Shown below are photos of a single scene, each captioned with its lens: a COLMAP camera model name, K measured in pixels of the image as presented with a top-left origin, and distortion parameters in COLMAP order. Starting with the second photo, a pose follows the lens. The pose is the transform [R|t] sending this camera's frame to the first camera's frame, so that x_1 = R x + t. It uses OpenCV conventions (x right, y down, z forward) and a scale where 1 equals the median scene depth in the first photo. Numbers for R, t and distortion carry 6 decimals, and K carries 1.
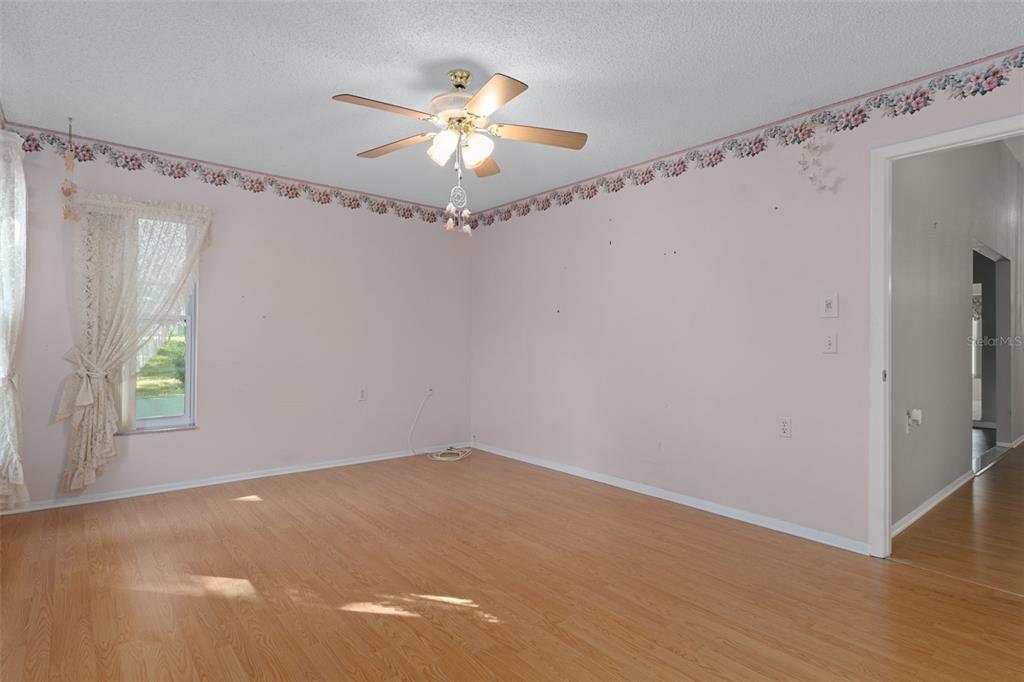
lens RADIAL K [[551.5, 0, 513.0], [0, 551.5, 336.8], [0, 0, 1]] dist [0.000954, 0.000474]
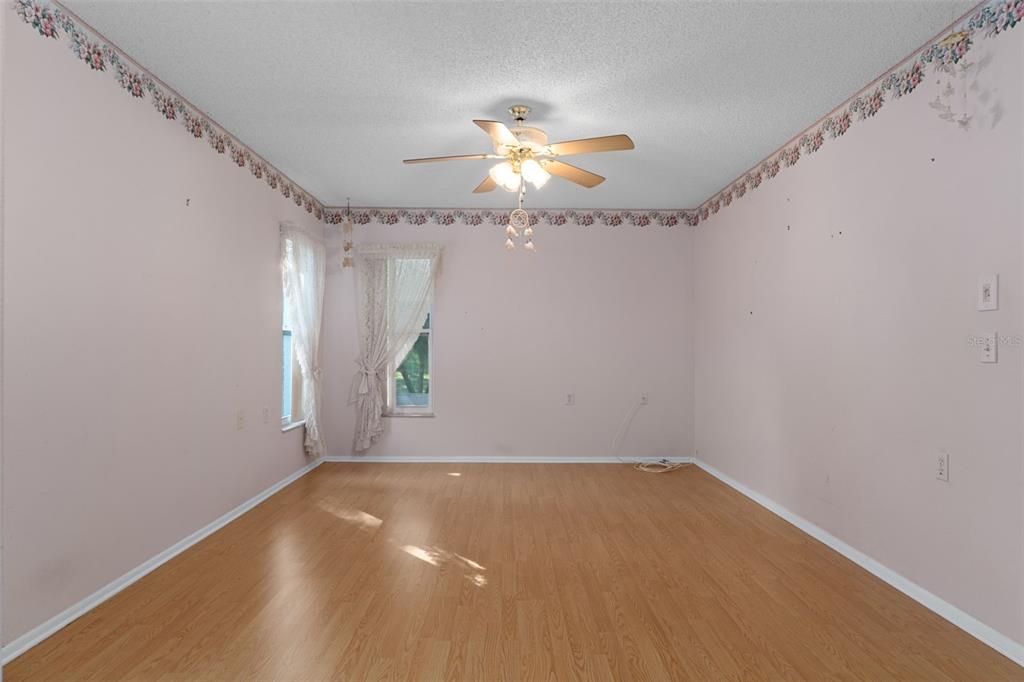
lens RADIAL K [[627.7, 0, 513.7], [0, 627.7, 346.1], [0, 0, 1]] dist [0.000093, -0.001405]
pose [[0.750503, -0.006776, -0.660832, 0.591925], [0.008031, 0.999967, -0.001133, 0.005110], [0.660818, -0.004456, 0.750533, 0.028864]]
